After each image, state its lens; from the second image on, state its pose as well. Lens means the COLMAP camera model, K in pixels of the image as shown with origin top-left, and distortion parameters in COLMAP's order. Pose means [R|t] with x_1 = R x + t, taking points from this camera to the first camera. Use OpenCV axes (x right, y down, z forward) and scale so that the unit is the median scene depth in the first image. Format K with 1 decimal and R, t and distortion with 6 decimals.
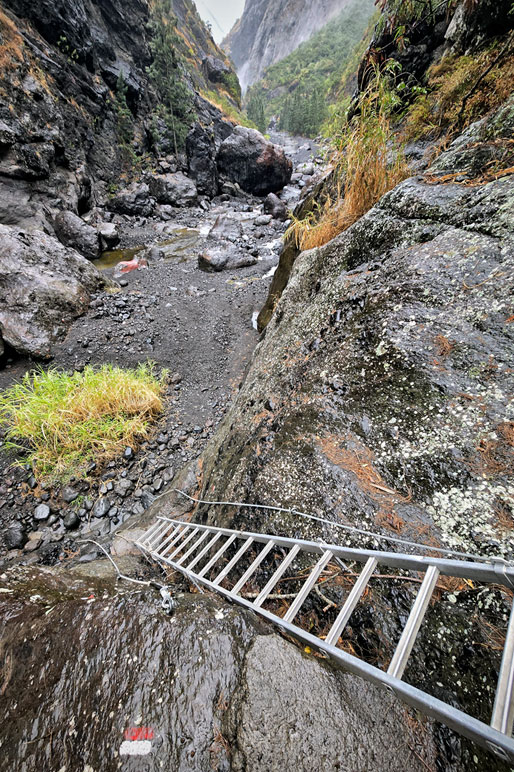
lens RADIAL K [[324.4, 0, 249.4], [0, 324.4, 385.4], [0, 0, 1]] dist [0.003844, 0.000988]
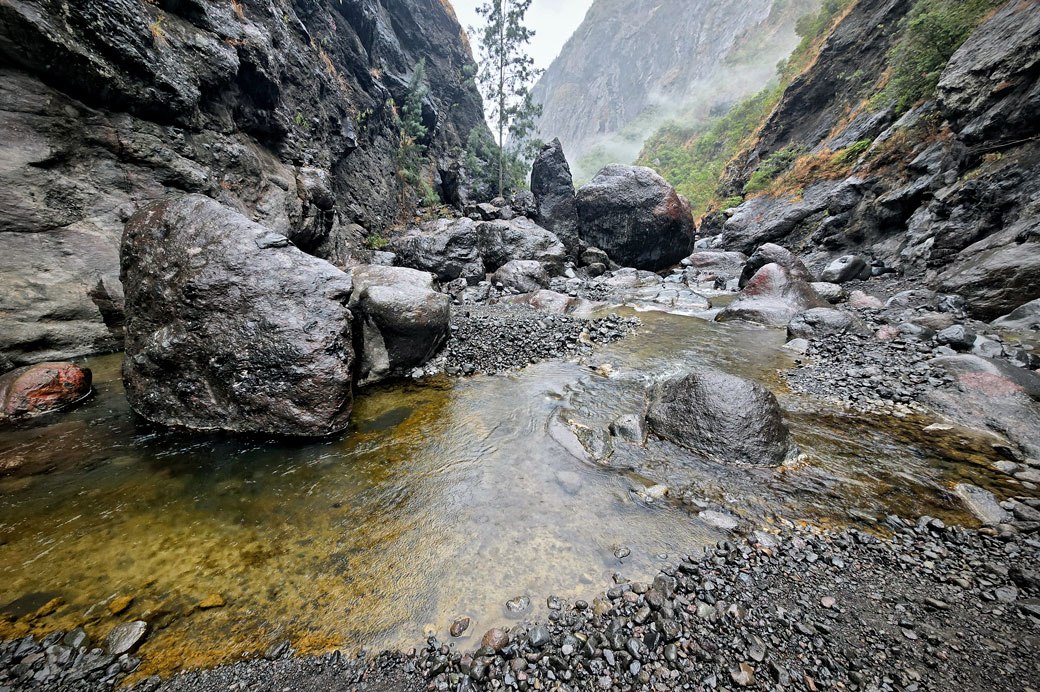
lens RADIAL K [[437.0, 0, 523.4], [0, 437.0, 354.8], [0, 0, 1]] dist [0.003844, 0.000988]
pose [[0.999303, 0.001915, 0.037278, -0.281034], [0.013143, 0.916686, -0.399393, -0.252475], [-0.034937, 0.399605, 0.916022, 0.582472]]
